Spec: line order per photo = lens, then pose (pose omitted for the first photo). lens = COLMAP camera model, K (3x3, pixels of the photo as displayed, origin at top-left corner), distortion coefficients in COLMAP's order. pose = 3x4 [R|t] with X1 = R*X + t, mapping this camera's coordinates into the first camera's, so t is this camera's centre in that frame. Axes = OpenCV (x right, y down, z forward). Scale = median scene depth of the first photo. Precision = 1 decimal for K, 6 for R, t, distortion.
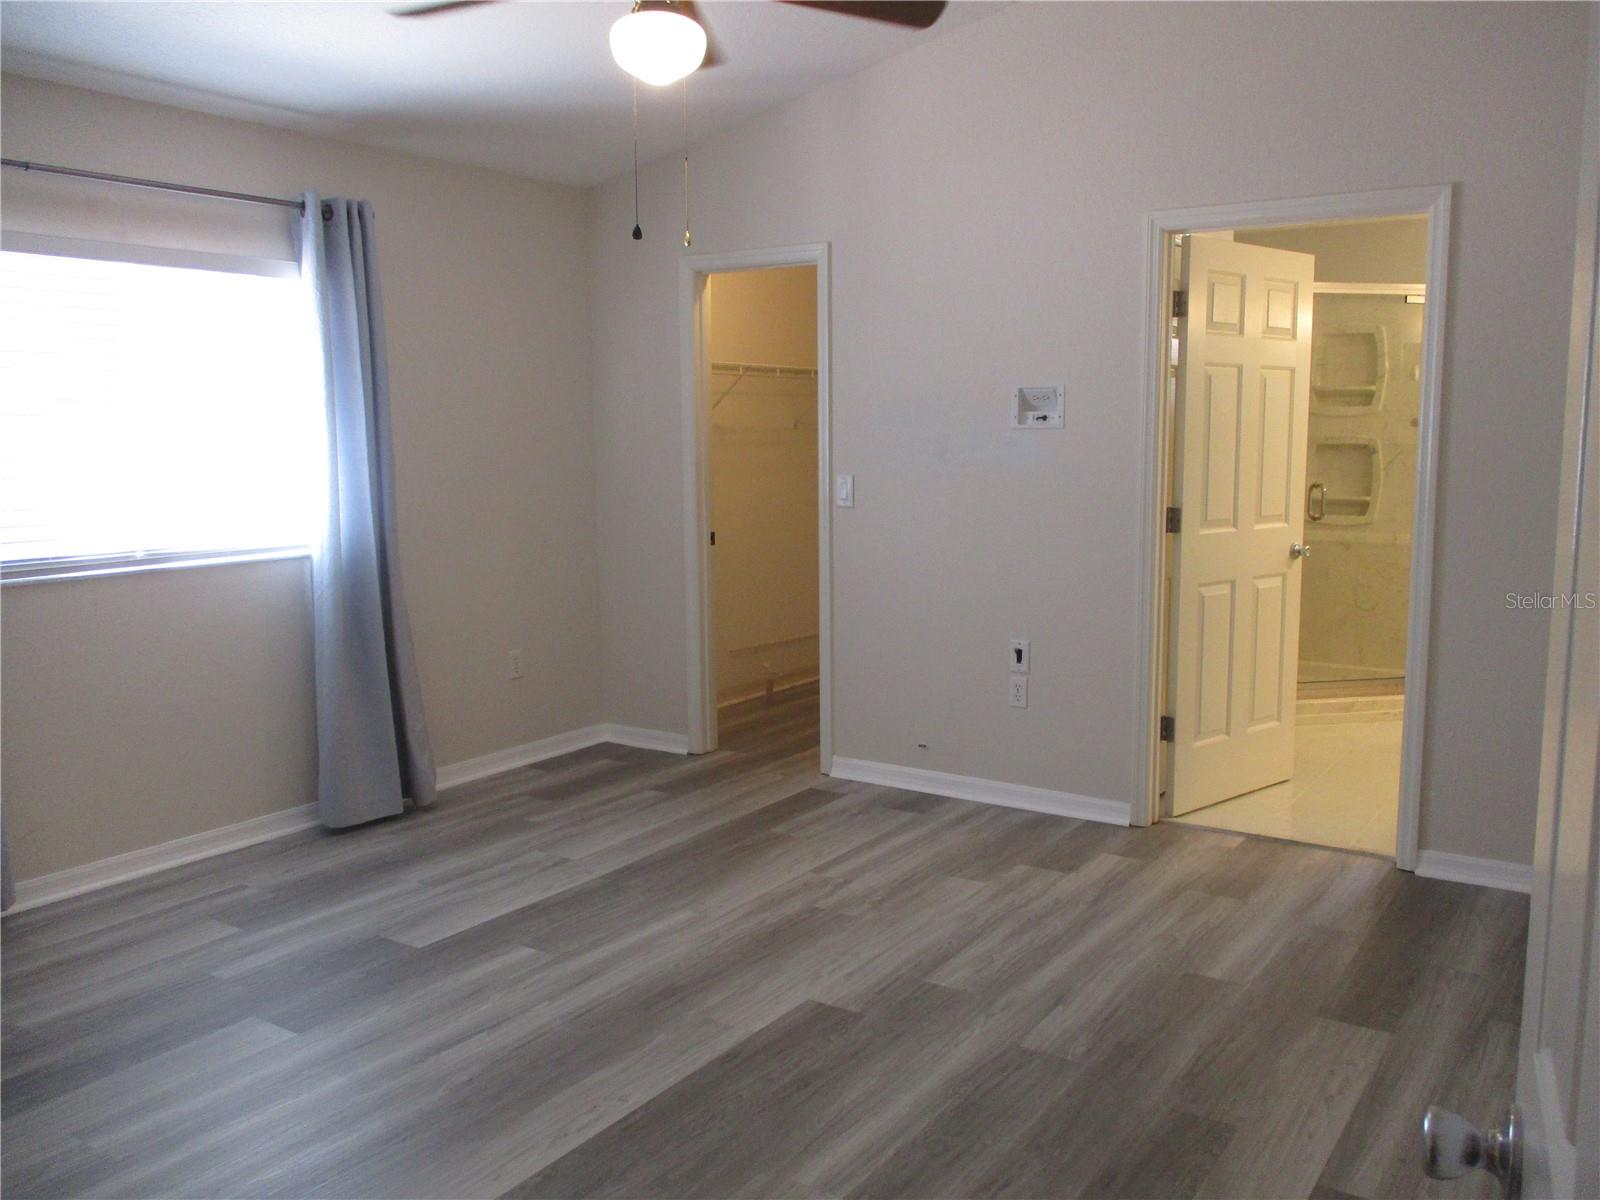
lens RADIAL K [[1346.4, 0, 801.8], [0, 1346.4, 609.2], [0, 0, 1]] dist [-0.049864, -0.002062]
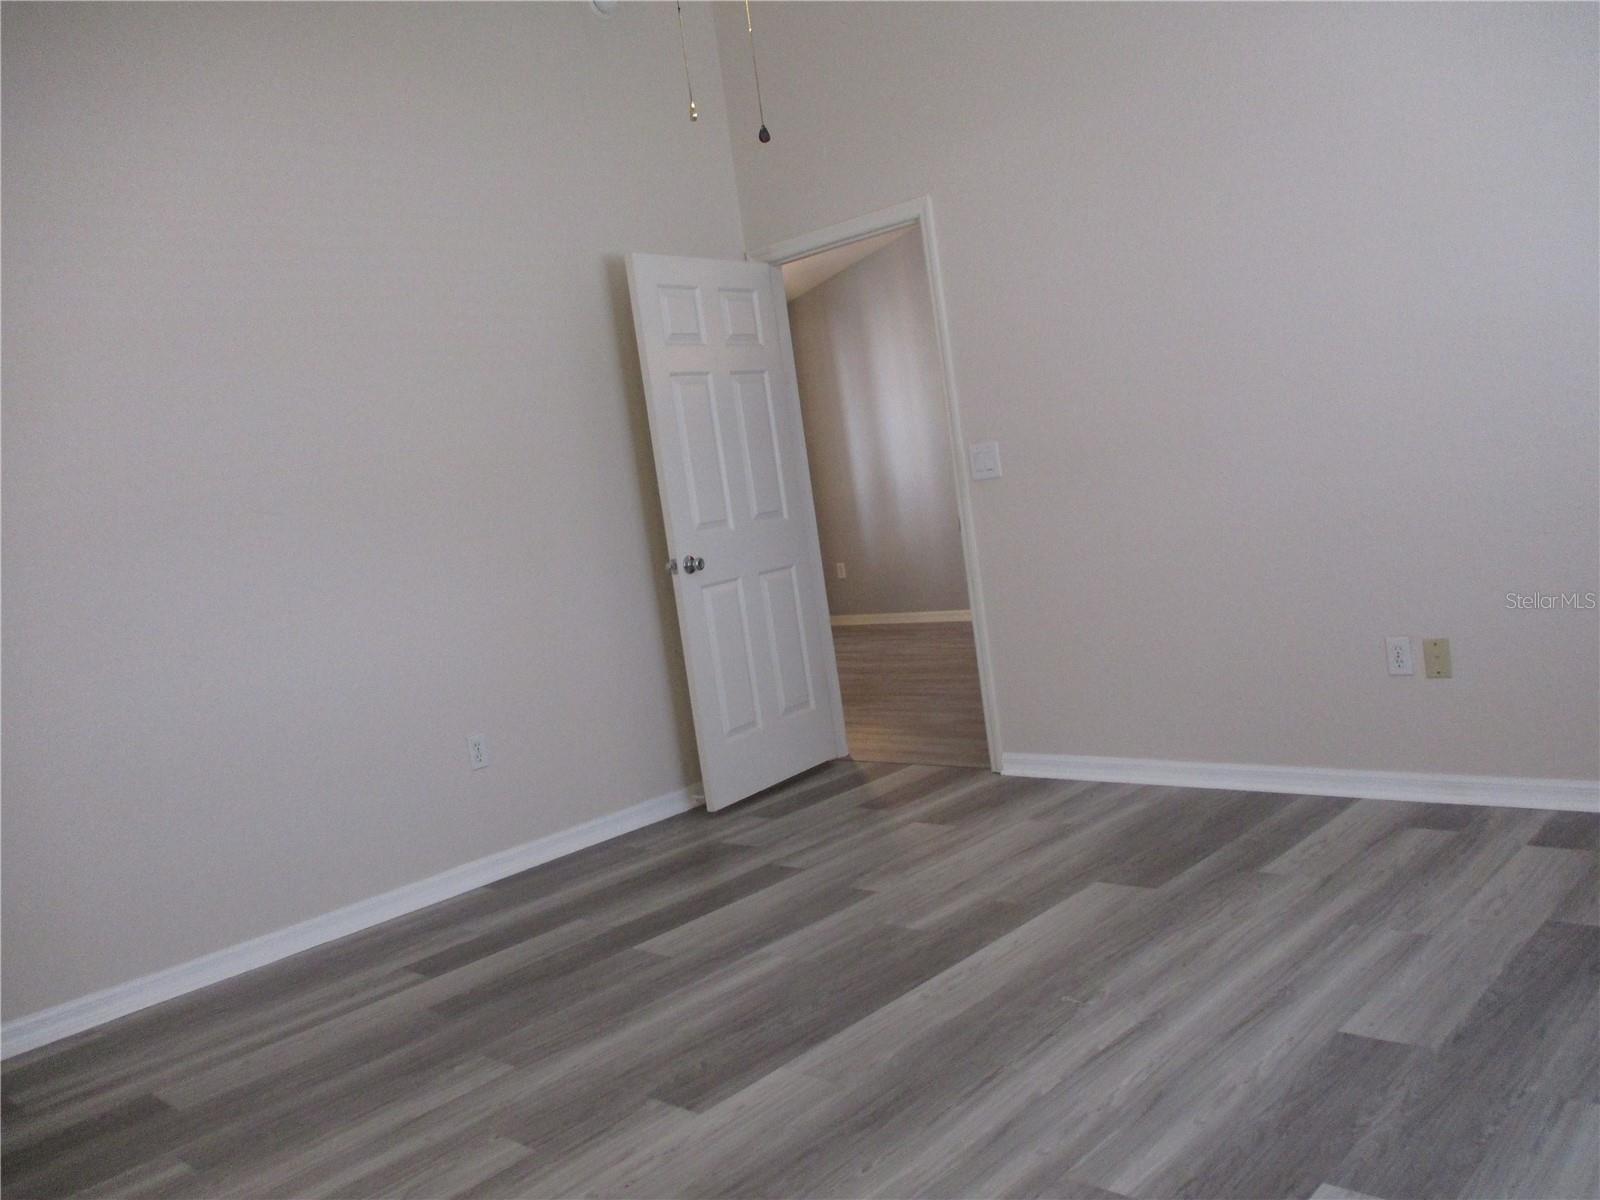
lens RADIAL K [[1346.4, 0, 801.8], [0, 1346.4, 609.2], [0, 0, 1]] dist [-0.049864, -0.002062]
pose [[-0.975406, 0.132678, 0.176011, -0.245729], [0.170862, 0.959608, 0.223512, -0.161817], [-0.139247, 0.248089, -0.958677, 1.802824]]
